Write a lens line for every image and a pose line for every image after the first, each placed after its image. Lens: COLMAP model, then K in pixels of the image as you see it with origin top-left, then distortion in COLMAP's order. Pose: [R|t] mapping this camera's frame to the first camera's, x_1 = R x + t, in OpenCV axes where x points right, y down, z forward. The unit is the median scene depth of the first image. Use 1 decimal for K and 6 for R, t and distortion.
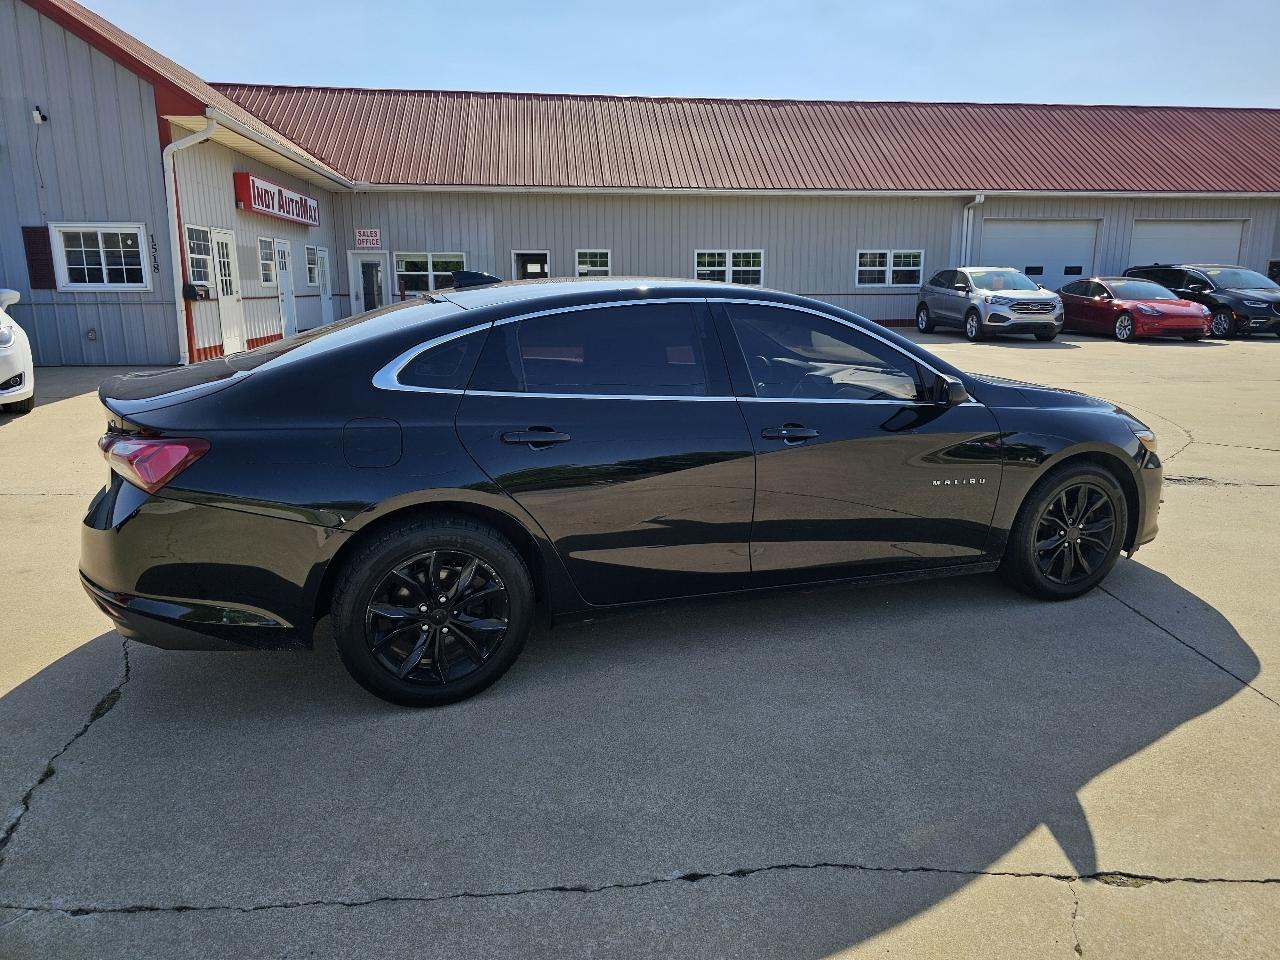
lens RADIAL K [[857.2, 0, 660.8], [0, 857.2, 476.6], [0, 0, 1]] dist [0.046700, -0.040257]
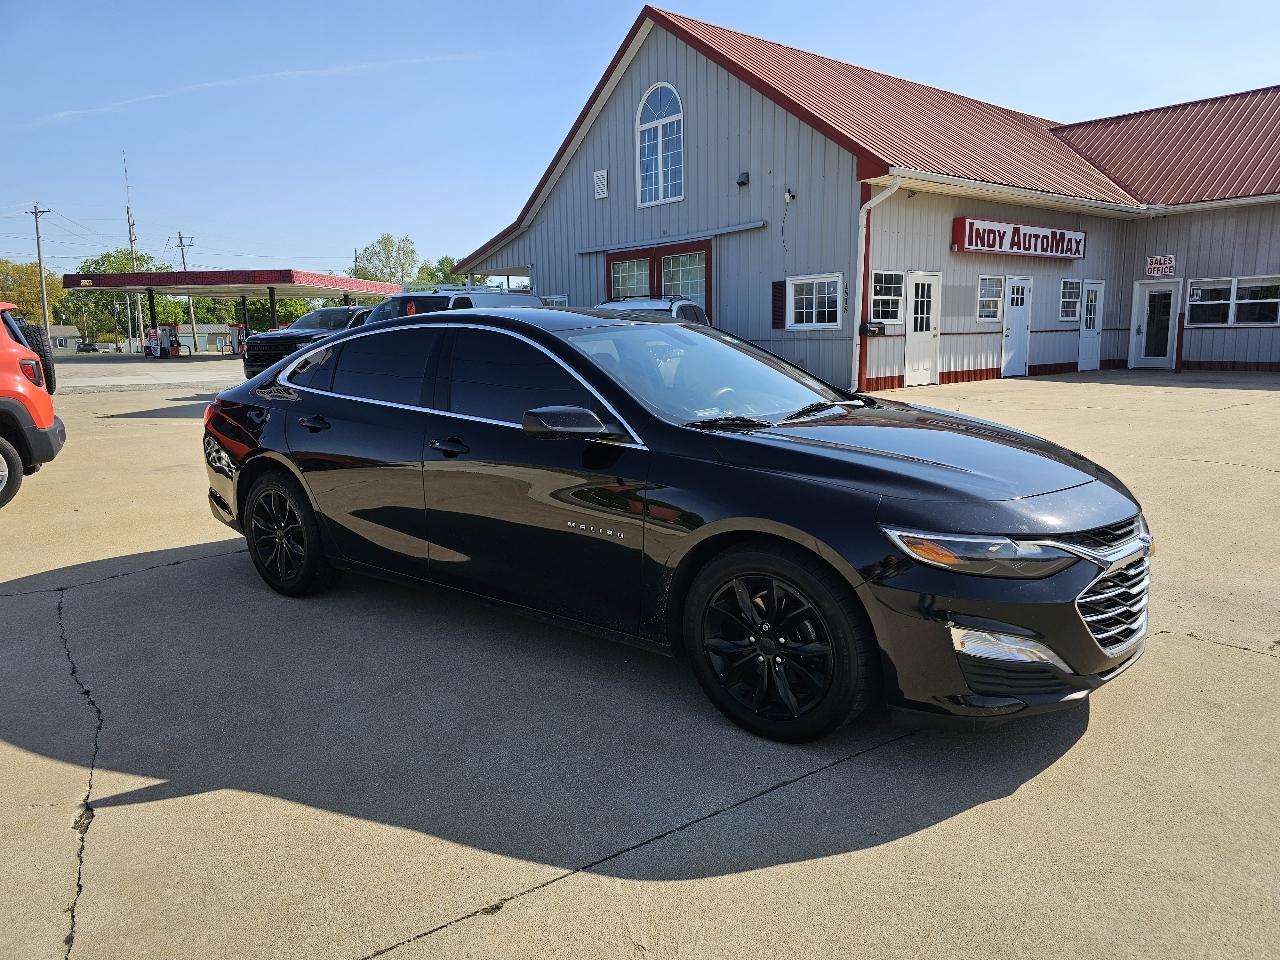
lens RADIAL K [[857.2, 0, 649.8], [0, 857.2, 488.8], [0, 0, 1]] dist [0.046700, -0.040257]
pose [[0.531063, 0.143241, -0.835137, 0.225952], [-0.166959, 0.983974, 0.062600, -0.020335], [0.830721, 0.106189, 0.546468, 0.117231]]
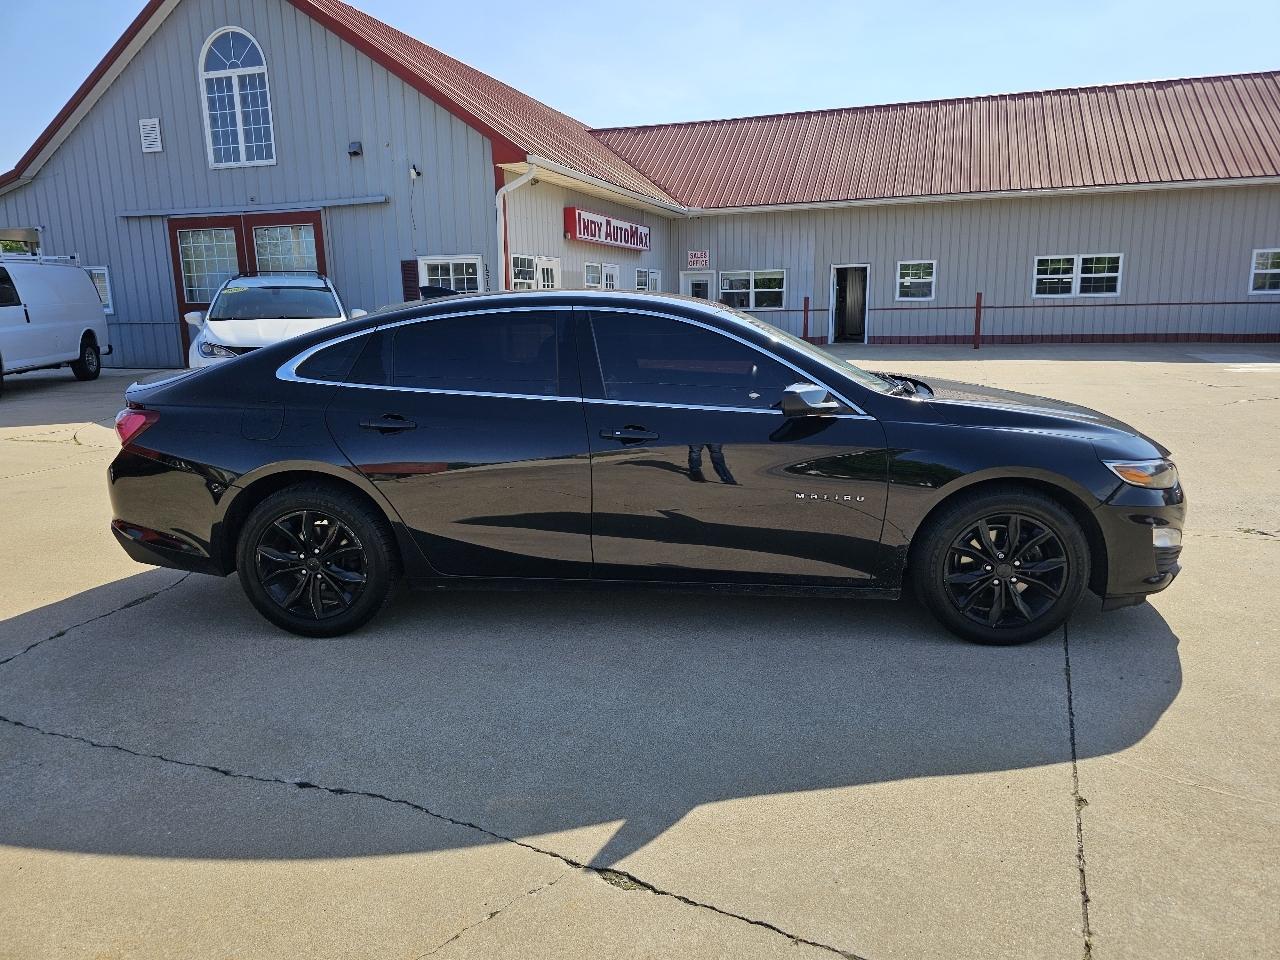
lens RADIAL K [[857.2, 0, 656.4], [0, 857.2, 487.9], [0, 0, 1]] dist [0.046700, -0.040257]
pose [[0.903874, 0.075510, -0.421082, 0.117849], [-0.077770, 0.996901, 0.011831, -0.000104], [0.420670, 0.022054, 0.906946, 0.012947]]
